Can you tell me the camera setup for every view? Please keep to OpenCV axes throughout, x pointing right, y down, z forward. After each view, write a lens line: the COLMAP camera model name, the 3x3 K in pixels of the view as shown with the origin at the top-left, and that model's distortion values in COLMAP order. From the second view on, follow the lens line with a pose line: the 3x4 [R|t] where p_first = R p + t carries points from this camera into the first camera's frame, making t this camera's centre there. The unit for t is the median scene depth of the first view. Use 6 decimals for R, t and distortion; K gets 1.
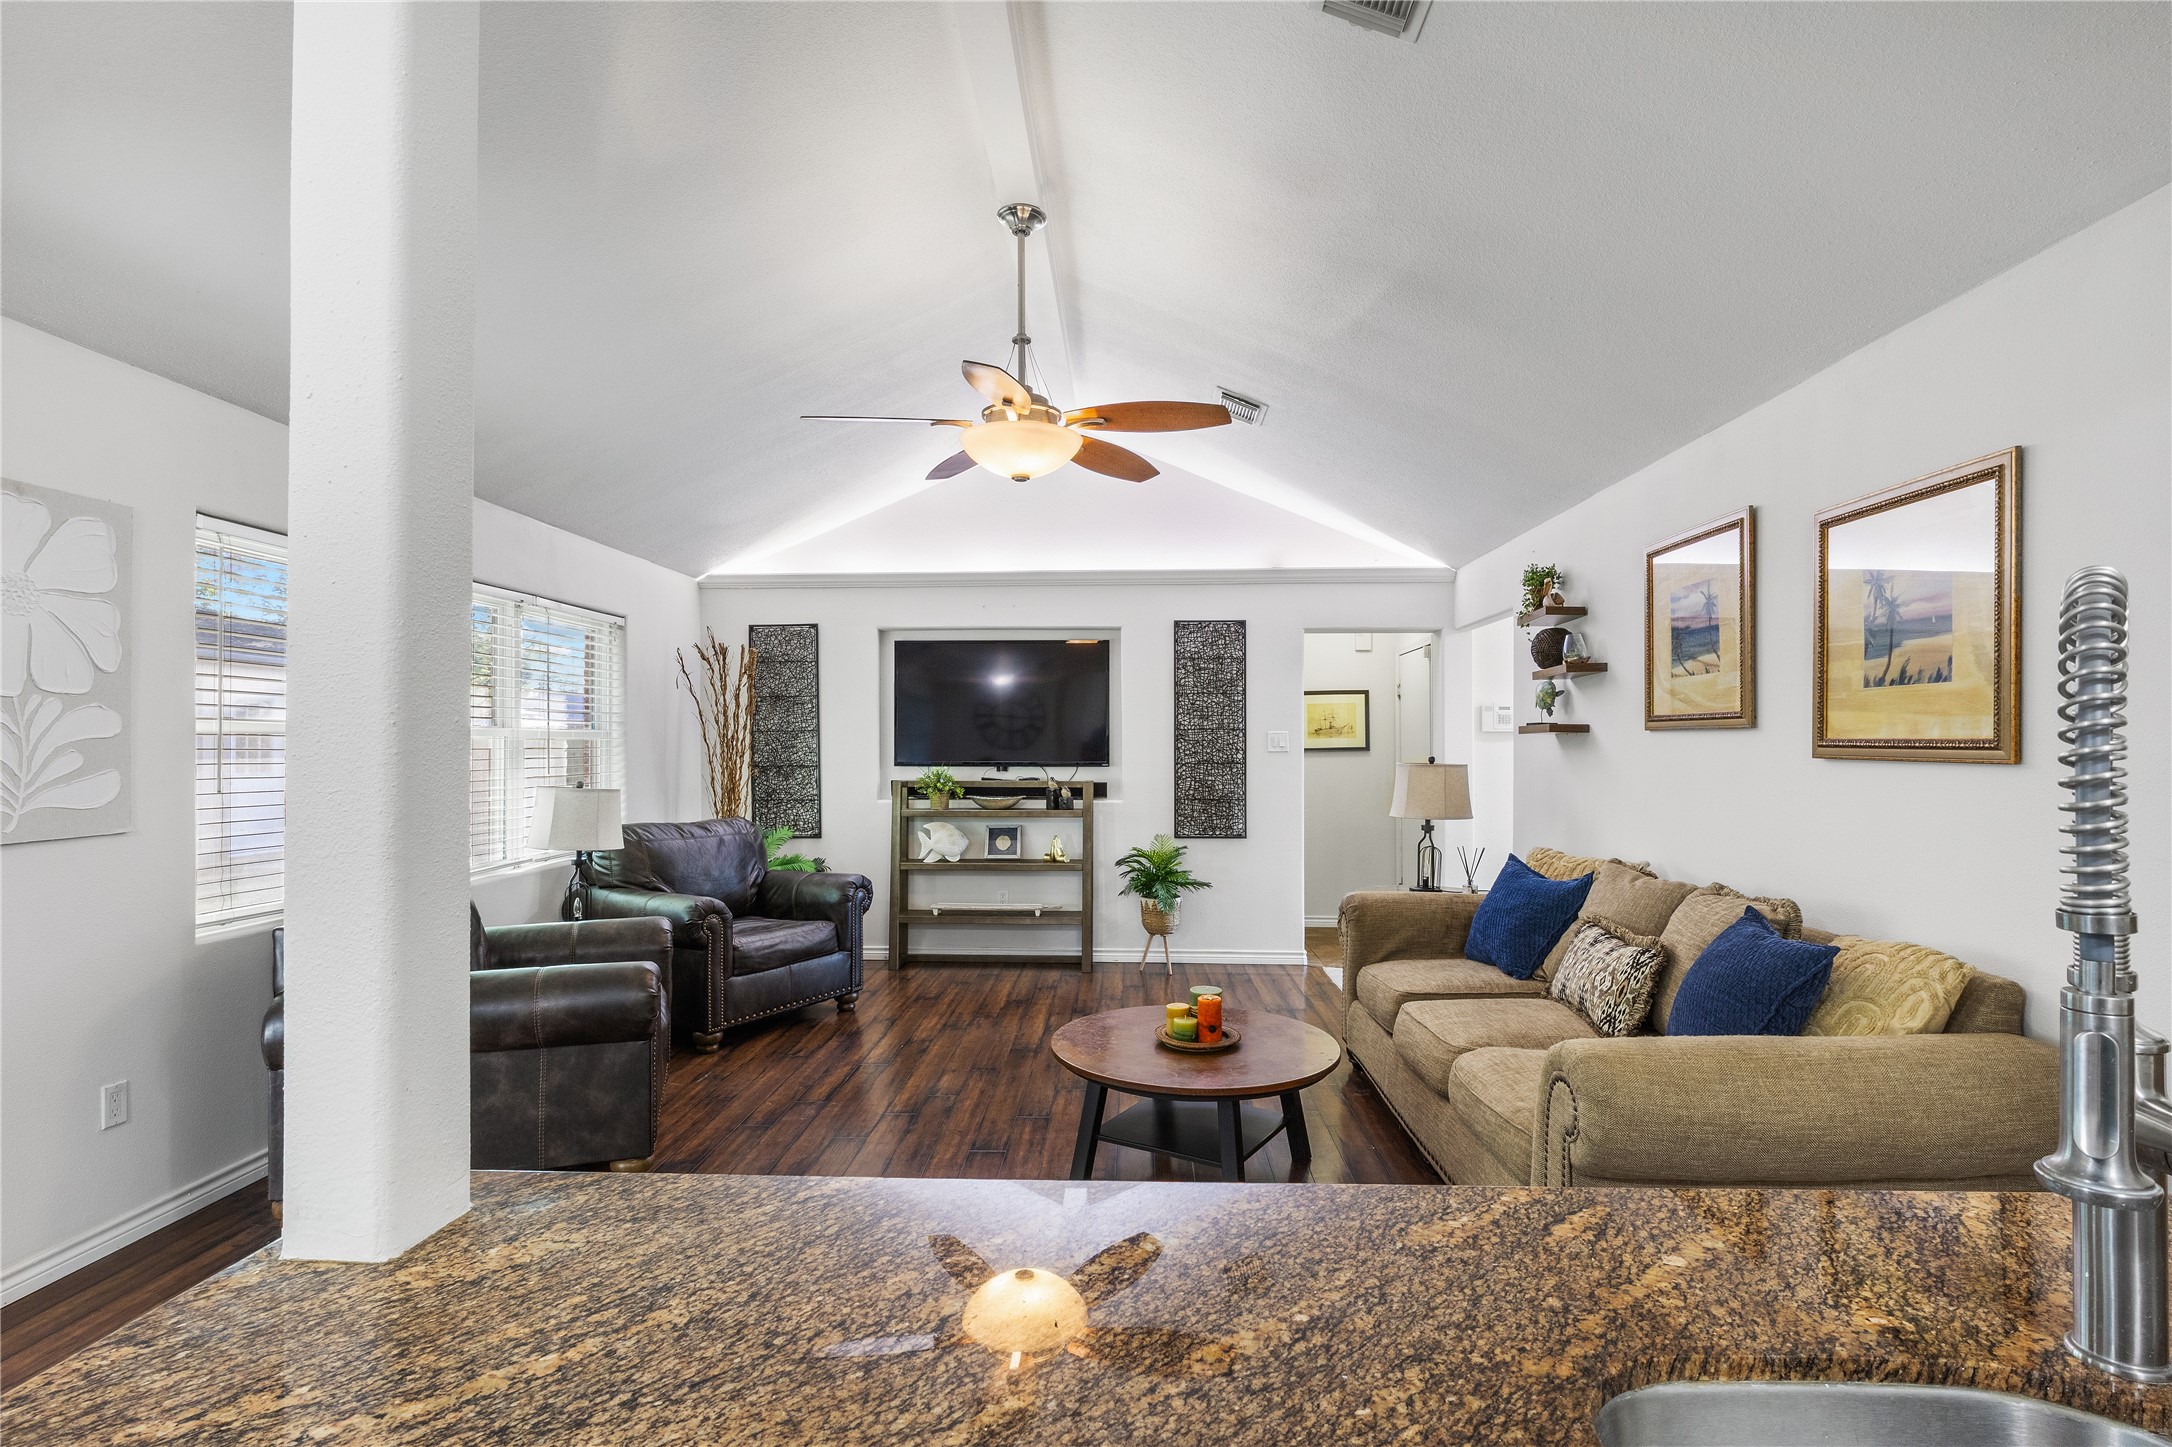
lens RADIAL K [[1072.8, 0, 1097.0], [0, 1072.8, 734.7], [0, 0, 1]] dist [-0.009500, 0.000790]
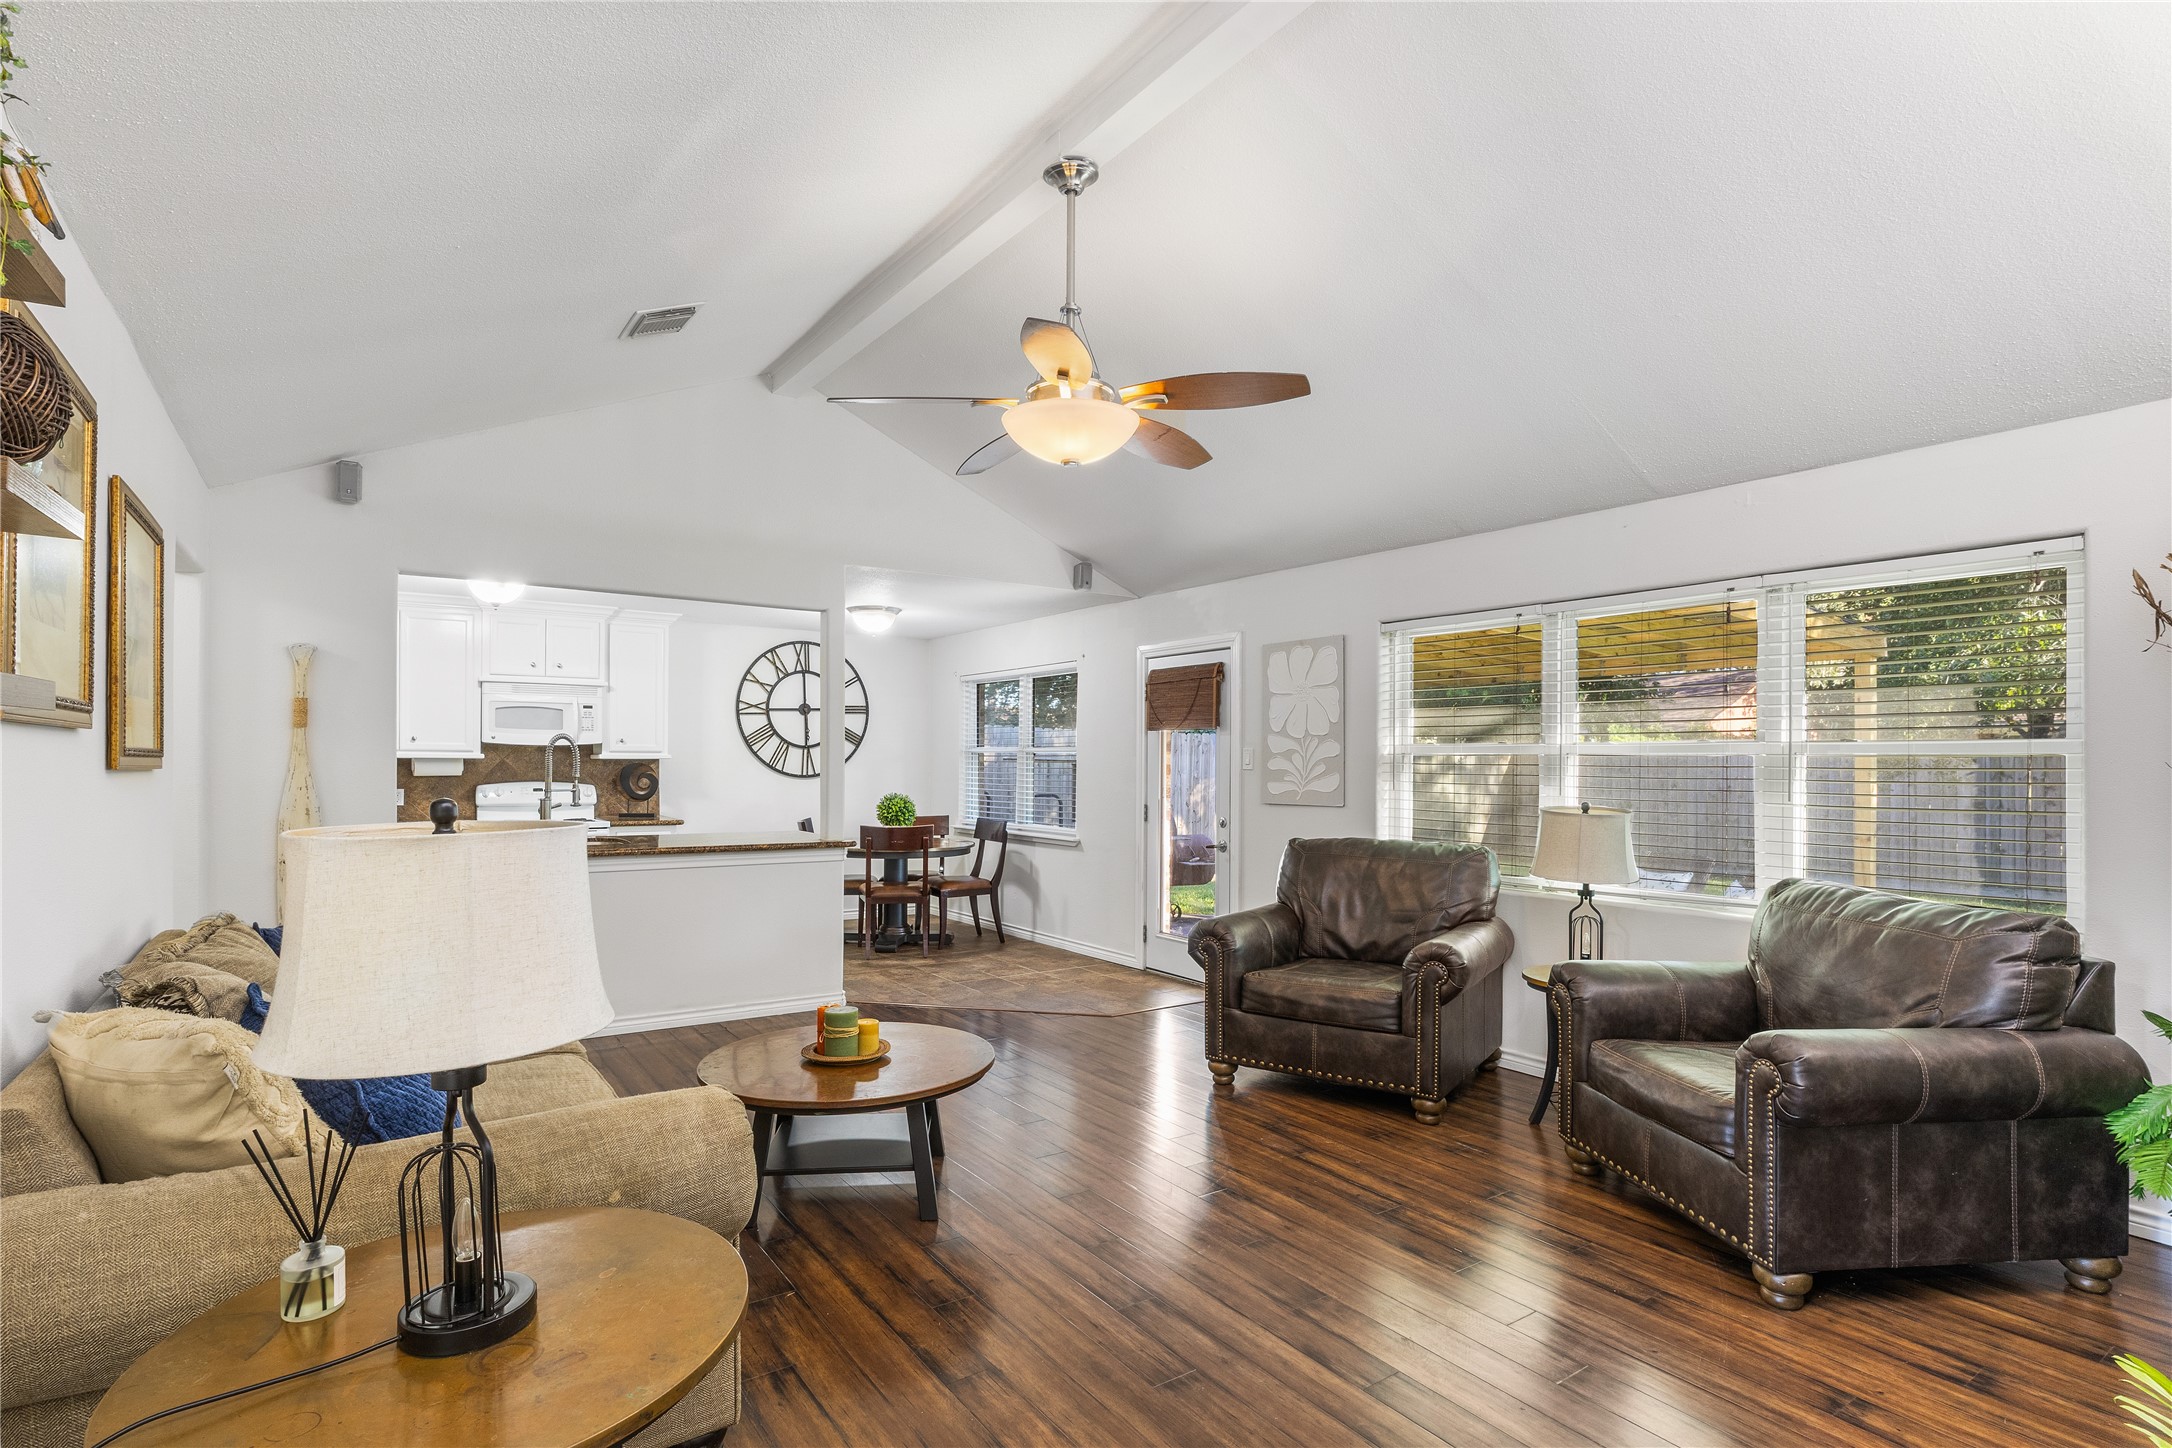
lens RADIAL K [[1072.8, 0, 1080.5], [0, 1072.8, 760.3], [0, 0, 1]] dist [-0.009500, 0.000790]
pose [[-0.802272, -0.003286, -0.596949, 0.265061], [-0.000992, 0.999991, -0.004172, 0.007927], [0.596958, -0.002755, -0.802268, 0.996950]]
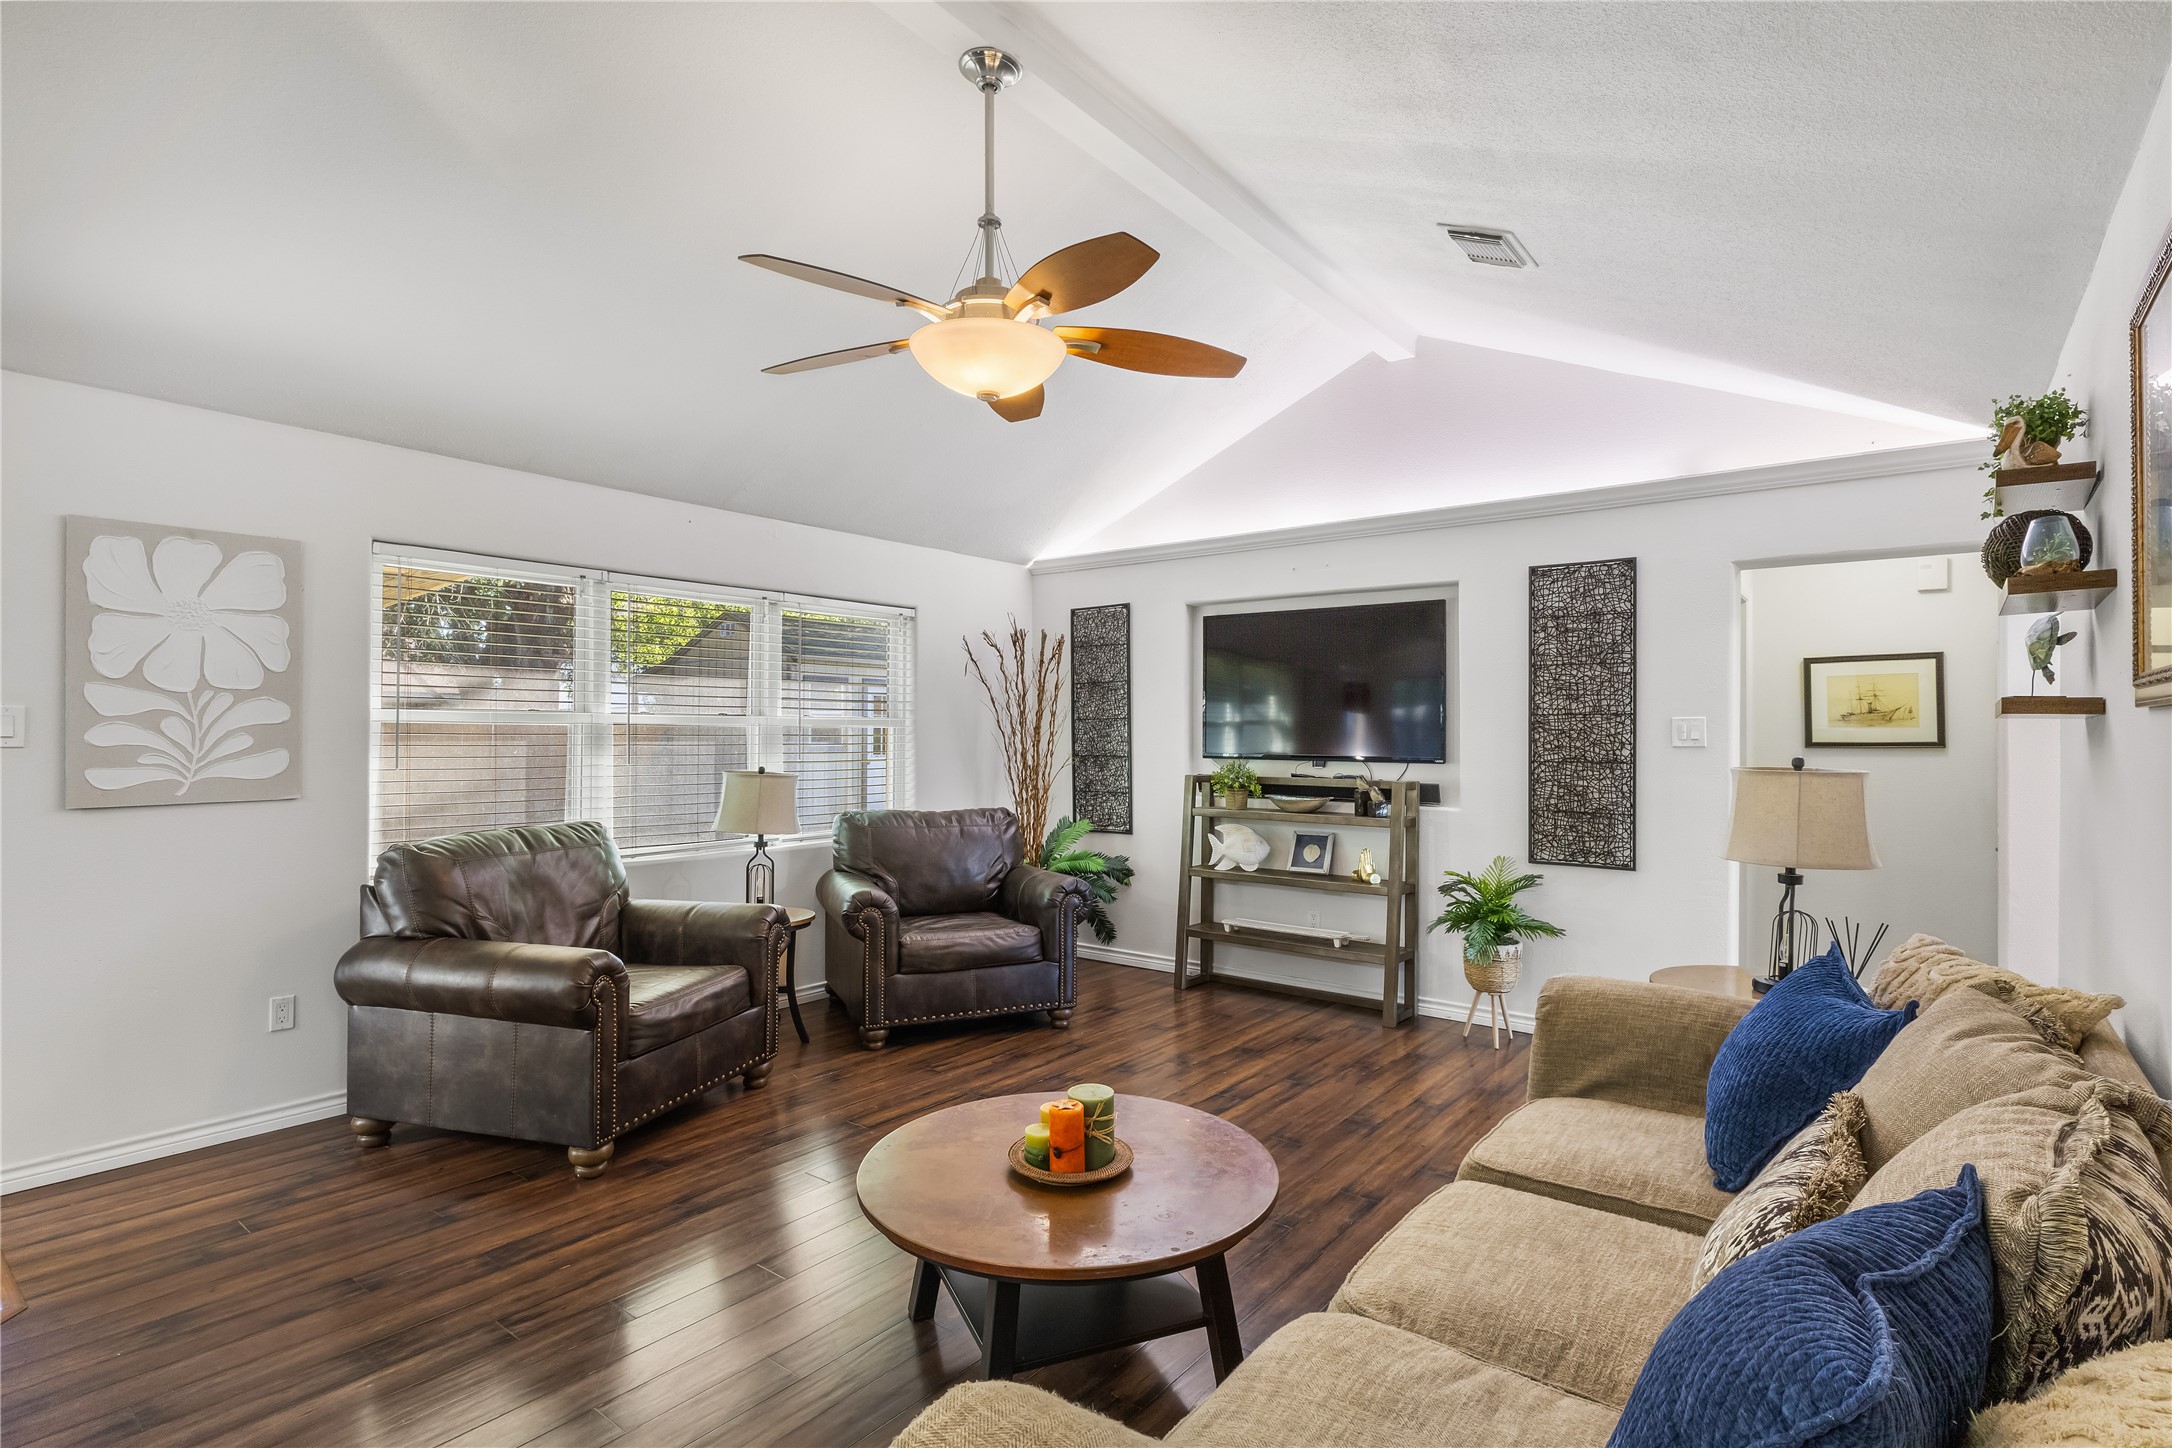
lens RADIAL K [[1072.8, 0, 1082.9], [0, 1072.8, 723.1], [0, 0, 1]] dist [-0.009500, 0.000790]
pose [[0.810180, -0.001324, -0.586179, 0.259479], [0.000292, 0.999998, -0.001855, 0.002075], [0.586181, 0.001331, 0.810179, 0.231463]]
